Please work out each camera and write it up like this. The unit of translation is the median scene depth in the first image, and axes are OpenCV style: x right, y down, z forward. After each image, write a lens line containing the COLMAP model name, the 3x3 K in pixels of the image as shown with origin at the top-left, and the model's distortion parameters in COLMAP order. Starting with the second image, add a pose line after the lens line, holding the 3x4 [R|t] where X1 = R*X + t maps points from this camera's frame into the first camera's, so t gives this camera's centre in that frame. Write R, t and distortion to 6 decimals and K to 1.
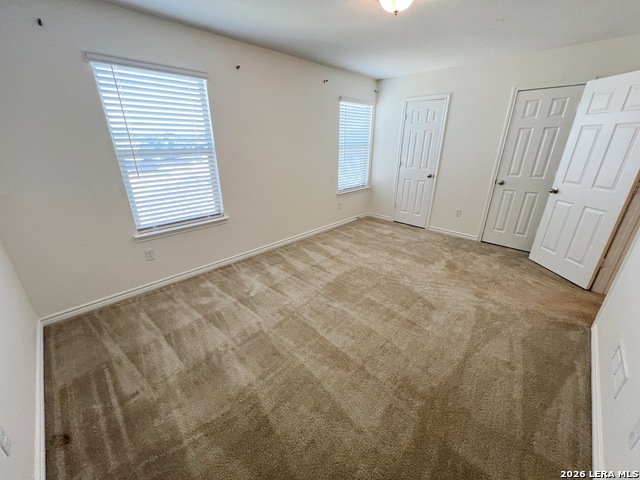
lens RADIAL K [[260.6, 0, 320.6], [0, 260.6, 230.0], [0, 0, 1]] dist [-0.000559, 0.000008]
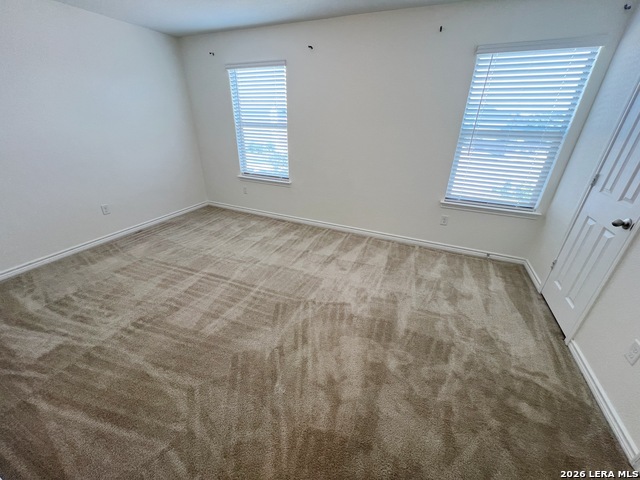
lens RADIAL K [[255.9, 0, 319.7], [0, 255.9, 239.4], [0, 0, 1]] dist [-0.001445, 0.000281]
pose [[0.346372, 0.428583, -0.834472, 0.673016], [-0.312809, 0.891393, 0.327977, -0.209473], [0.884408, 0.147428, 0.442818, 0.514624]]
